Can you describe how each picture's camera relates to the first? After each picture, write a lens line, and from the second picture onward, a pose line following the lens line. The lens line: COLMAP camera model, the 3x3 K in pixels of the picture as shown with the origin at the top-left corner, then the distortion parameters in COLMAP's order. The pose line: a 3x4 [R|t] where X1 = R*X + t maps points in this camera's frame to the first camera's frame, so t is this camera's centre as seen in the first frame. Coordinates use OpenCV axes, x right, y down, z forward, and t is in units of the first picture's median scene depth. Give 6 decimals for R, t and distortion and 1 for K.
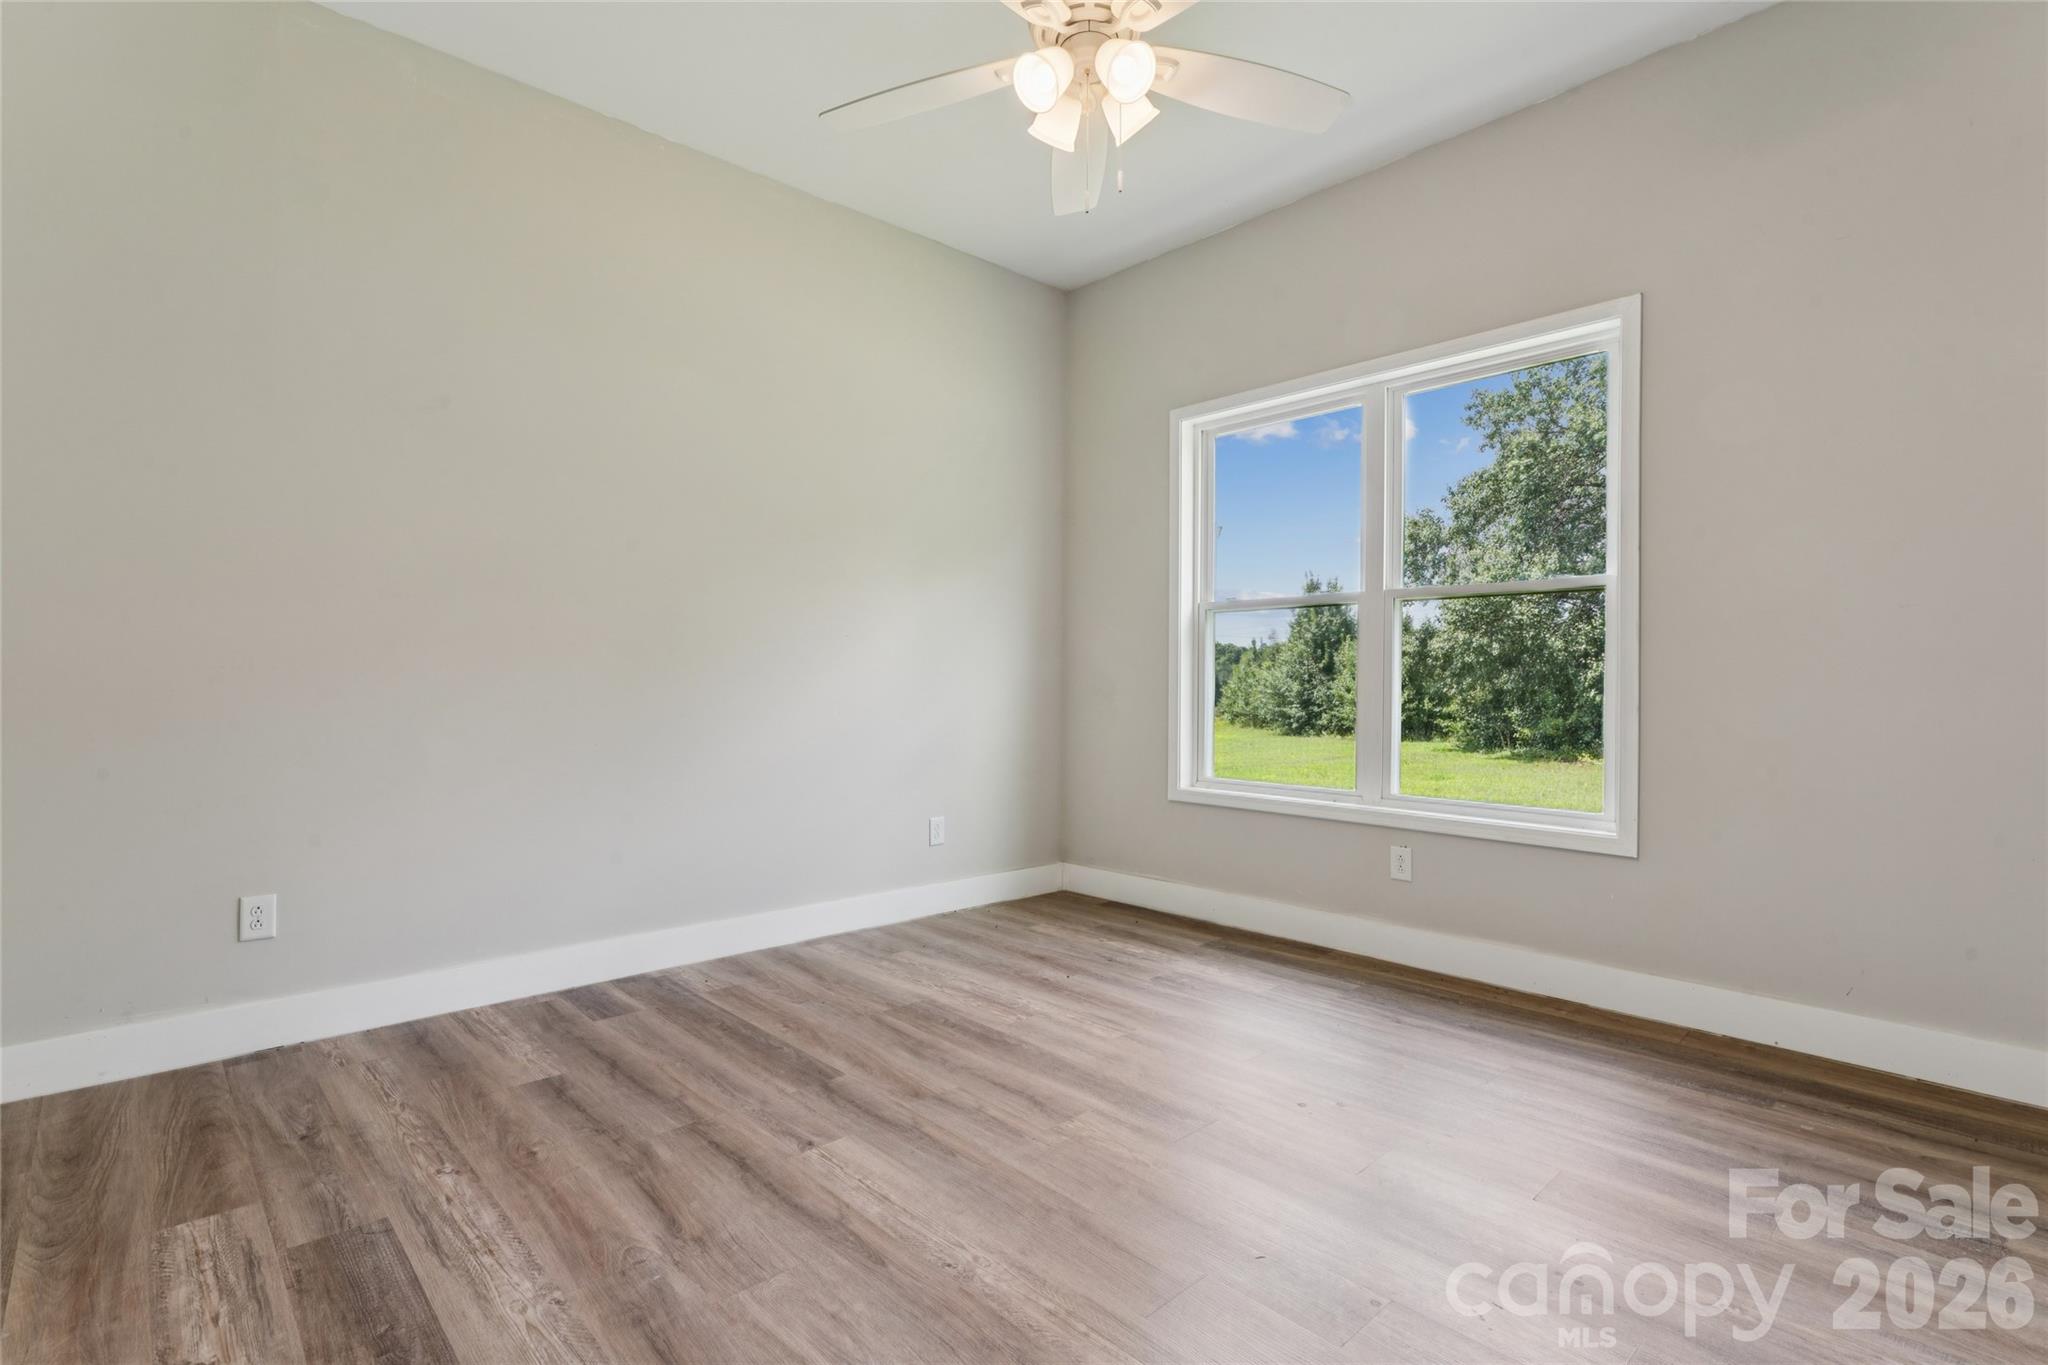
lens RADIAL K [[946.5, 0, 1021.0], [0, 946.5, 679.4], [0, 0, 1]] dist [-0.003148, -0.000981]
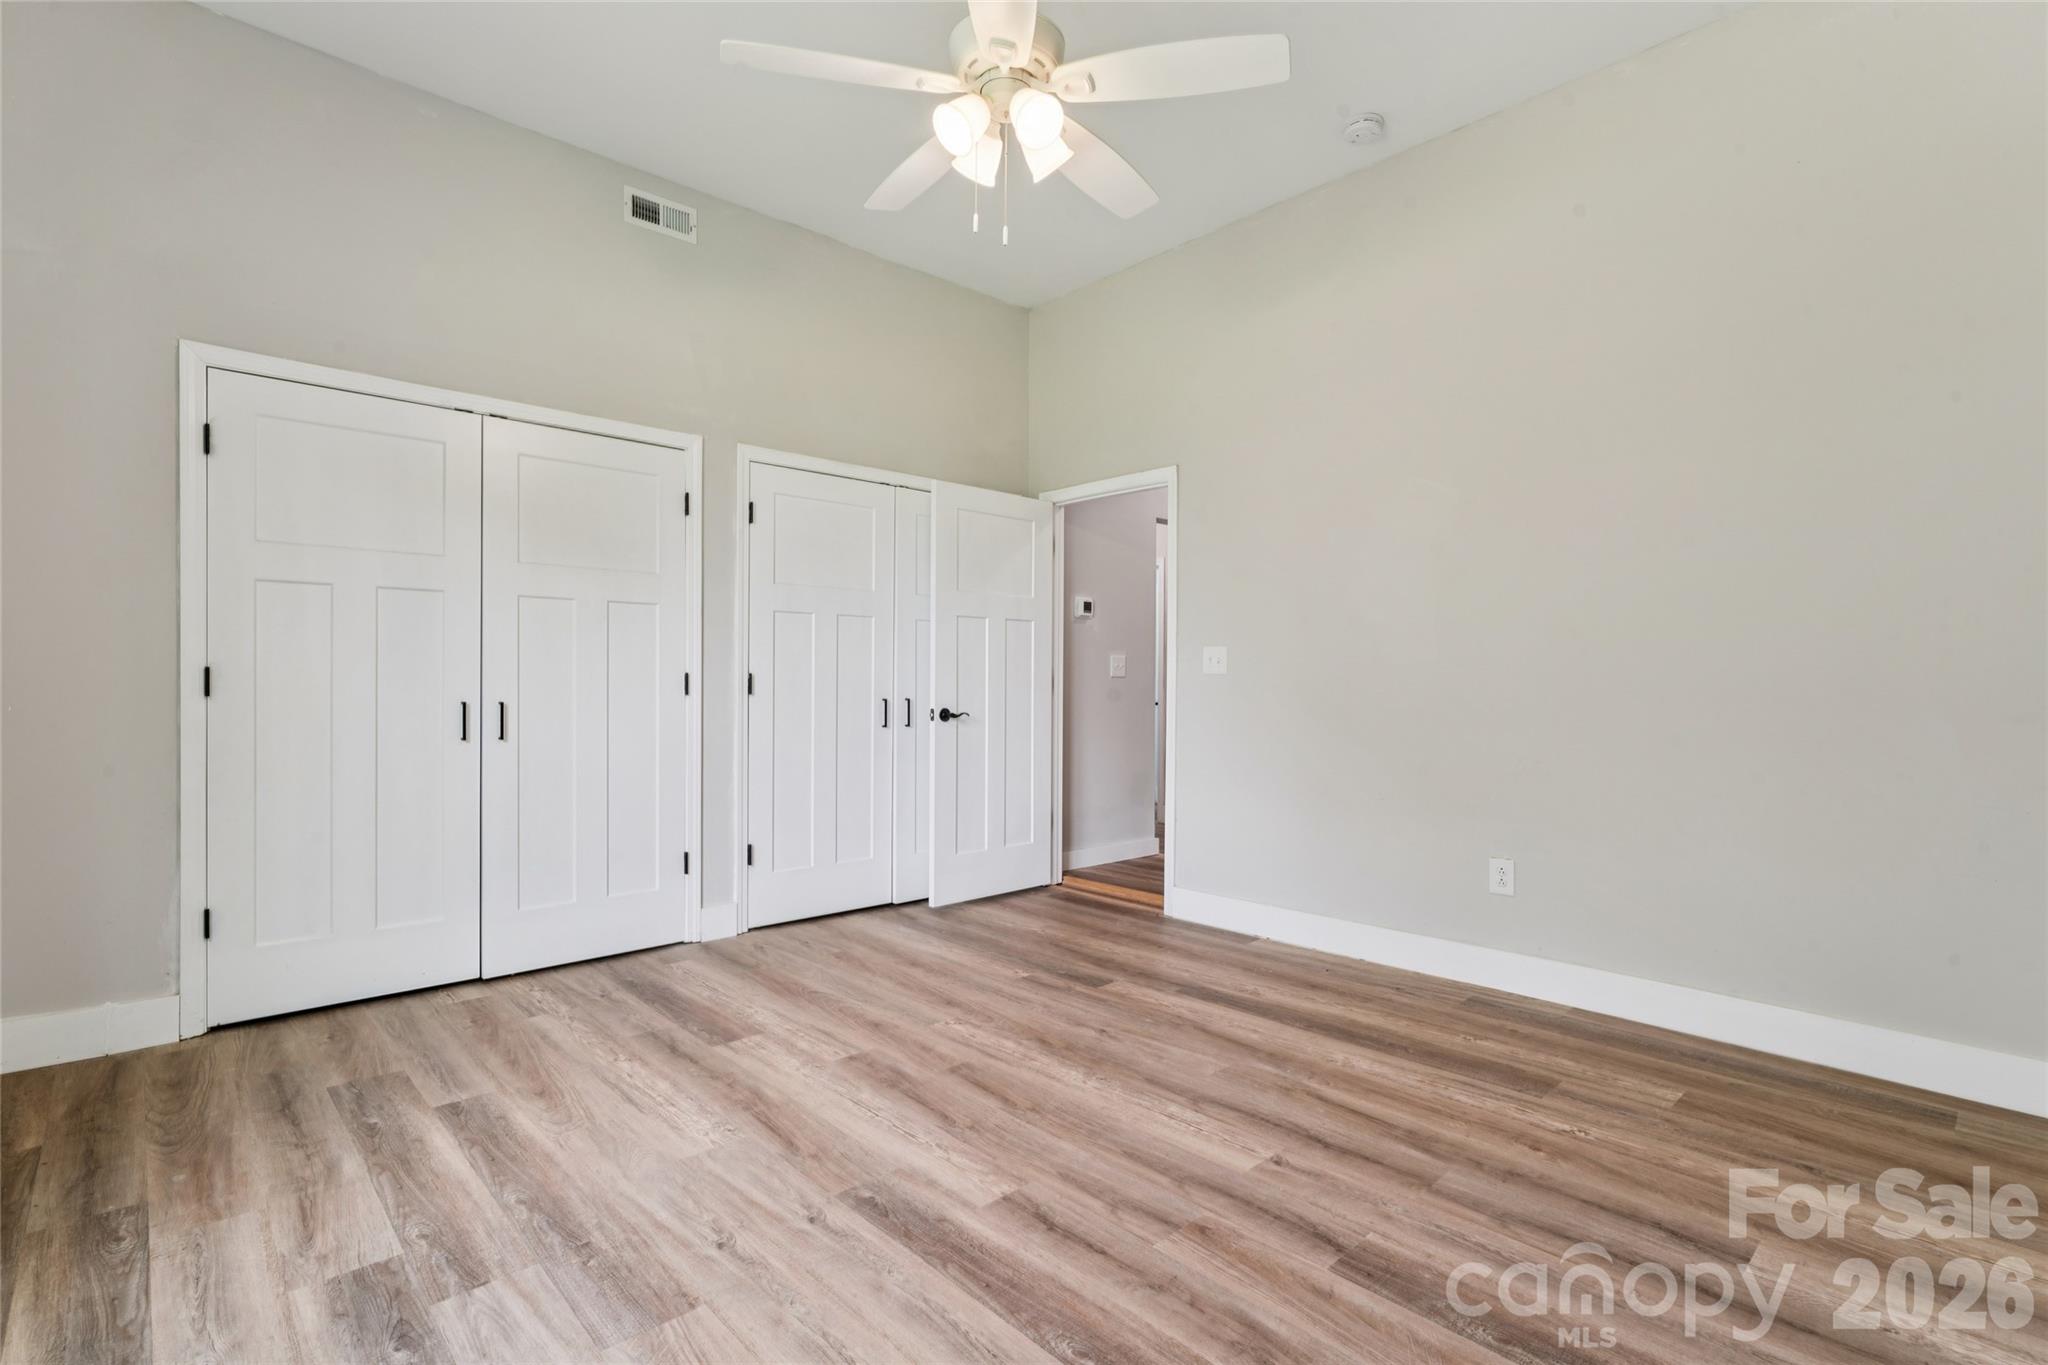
lens RADIAL K [[946.5, 0, 1020.6], [0, 946.5, 683.9], [0, 0, 1]] dist [-0.003148, -0.000981]
pose [[-0.999957, -0.009258, 0.000999, 0.005277], [-0.009251, 0.999932, 0.007053, -0.000531], [-0.001064, 0.007043, -0.999975, 0.239080]]
